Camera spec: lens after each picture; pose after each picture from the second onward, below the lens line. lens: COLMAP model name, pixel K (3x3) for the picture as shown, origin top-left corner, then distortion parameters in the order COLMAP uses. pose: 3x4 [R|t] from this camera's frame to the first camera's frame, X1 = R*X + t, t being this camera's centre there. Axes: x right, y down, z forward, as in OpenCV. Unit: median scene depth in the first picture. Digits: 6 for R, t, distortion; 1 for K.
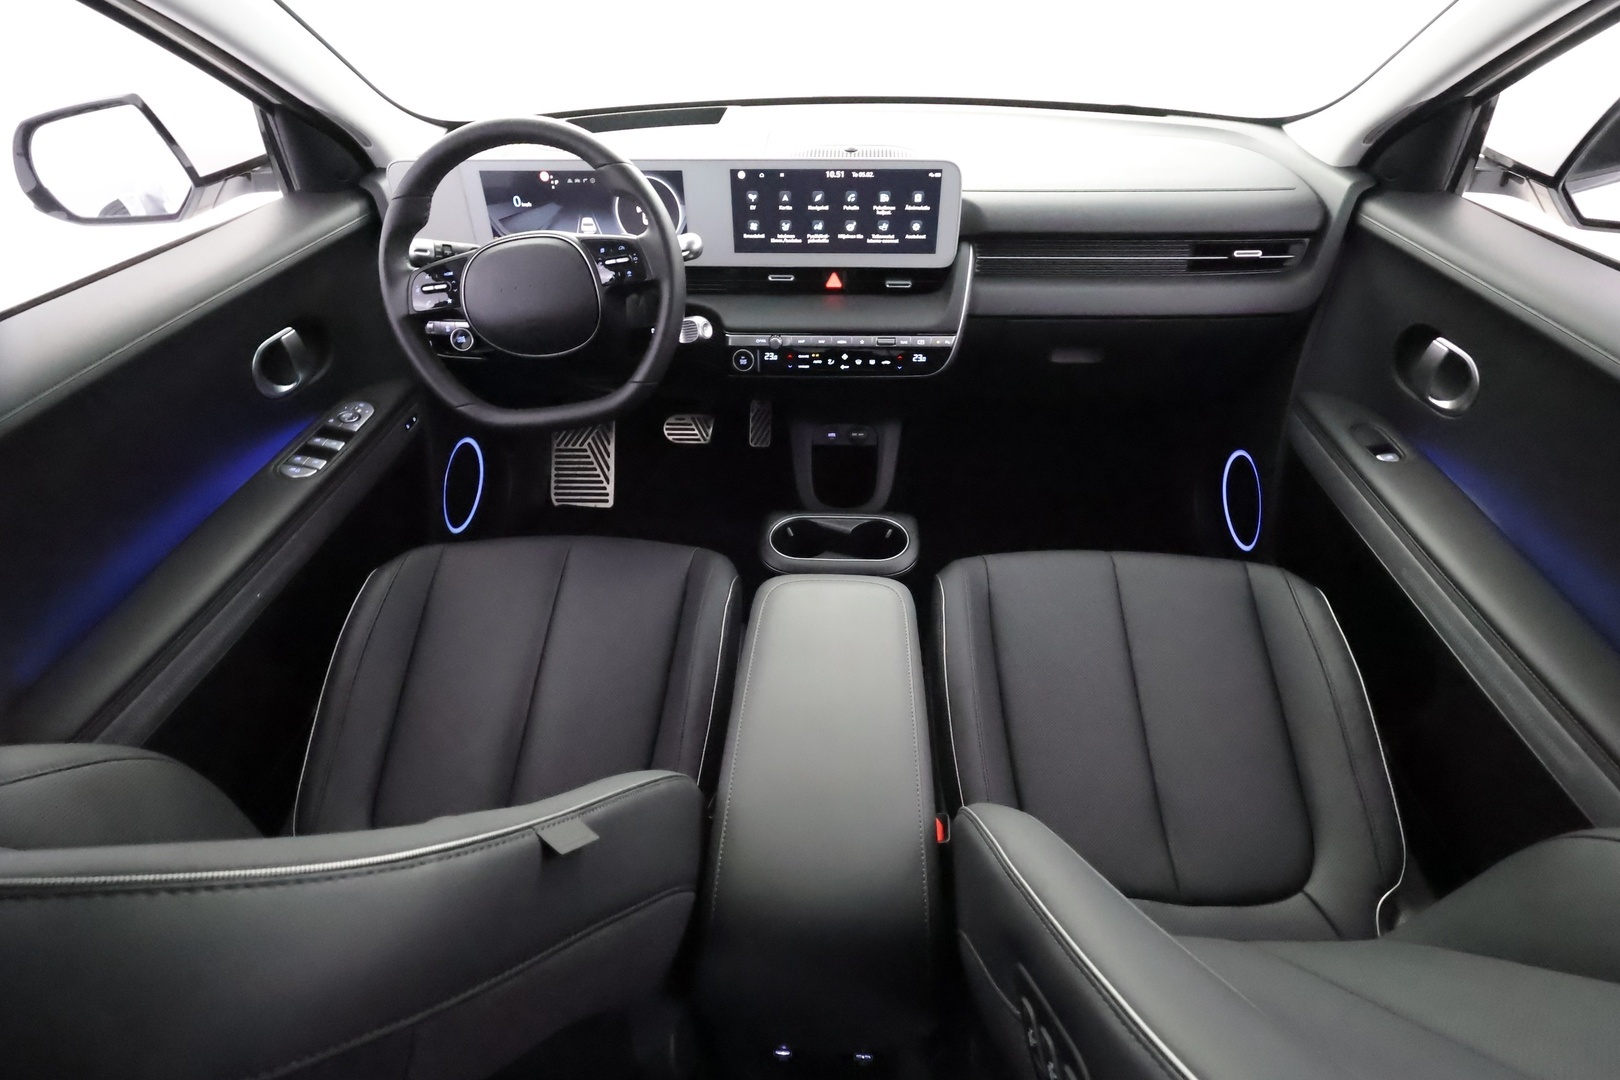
lens RADIAL K [[734.9, 0, 810.0], [0, 734.9, 540.0], [0, 0, 1]] dist [-0.000899, -0.000235]
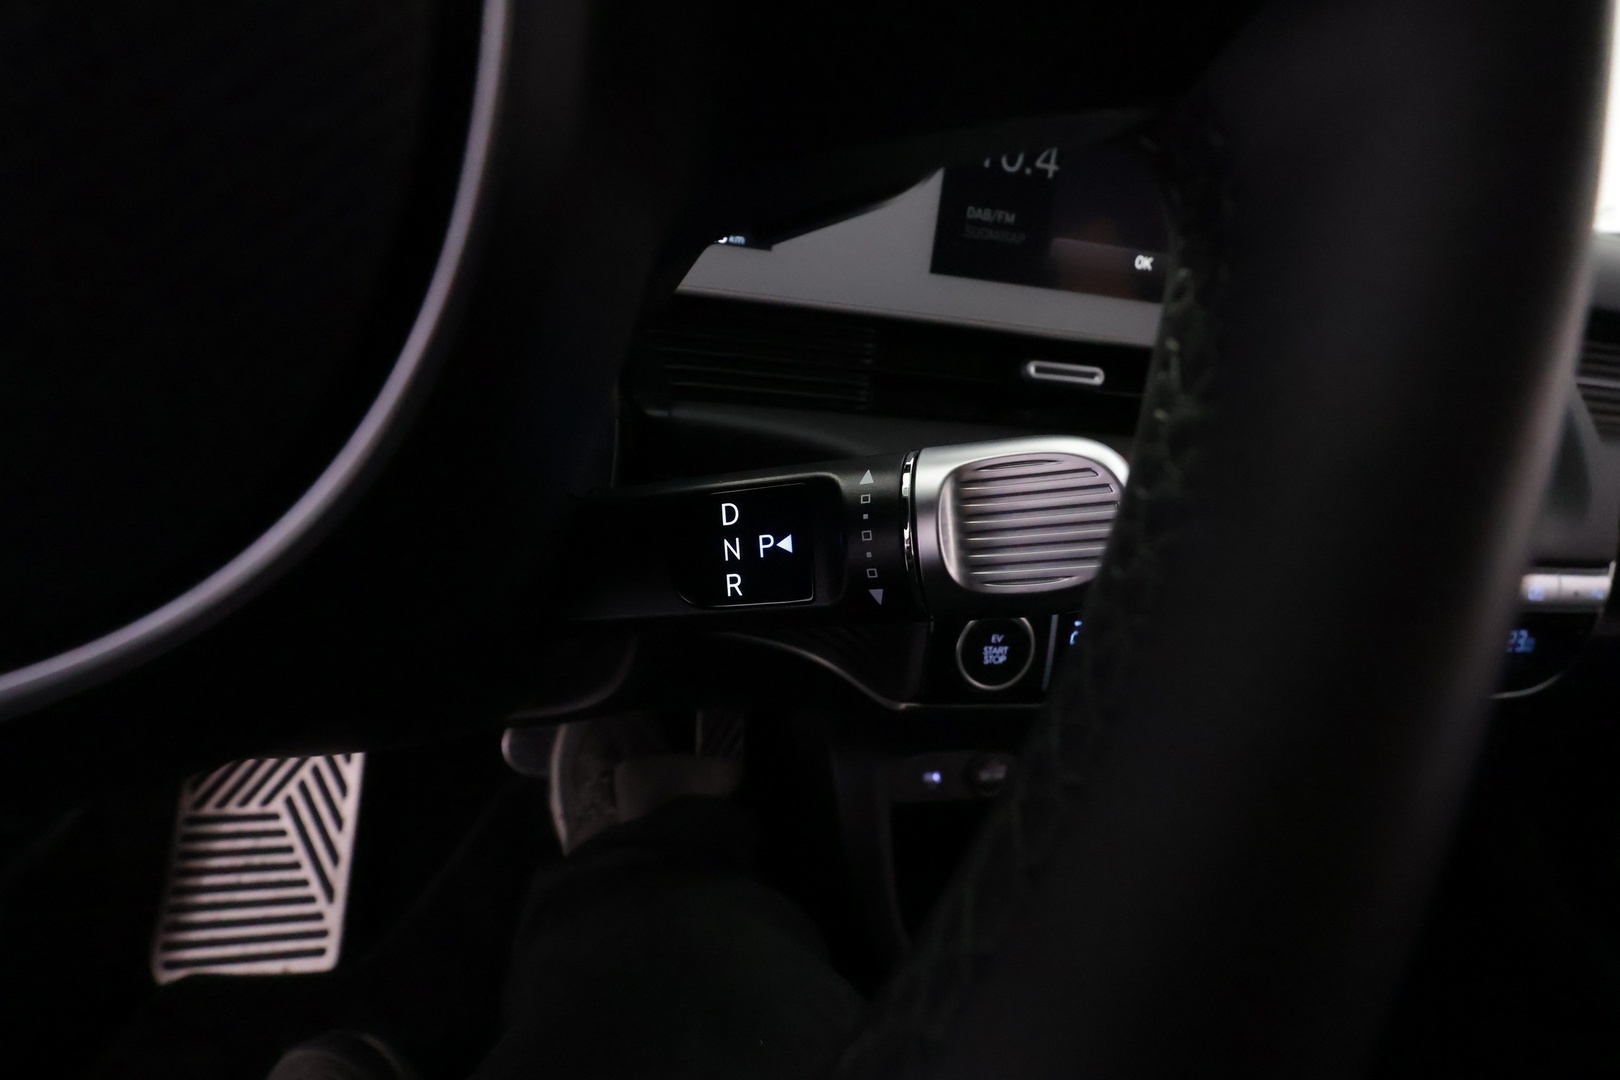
lens RADIAL K [[717.6, 0, 782.2], [0, 717.6, 522.0], [0, 0, 1]] dist [-0.003505, -0.000742]
pose [[0.960204, 0.026251, 0.278063, -0.232026], [0.057520, 0.955646, -0.288845, -0.223069], [-0.273313, 0.293345, 0.916105, 0.787841]]
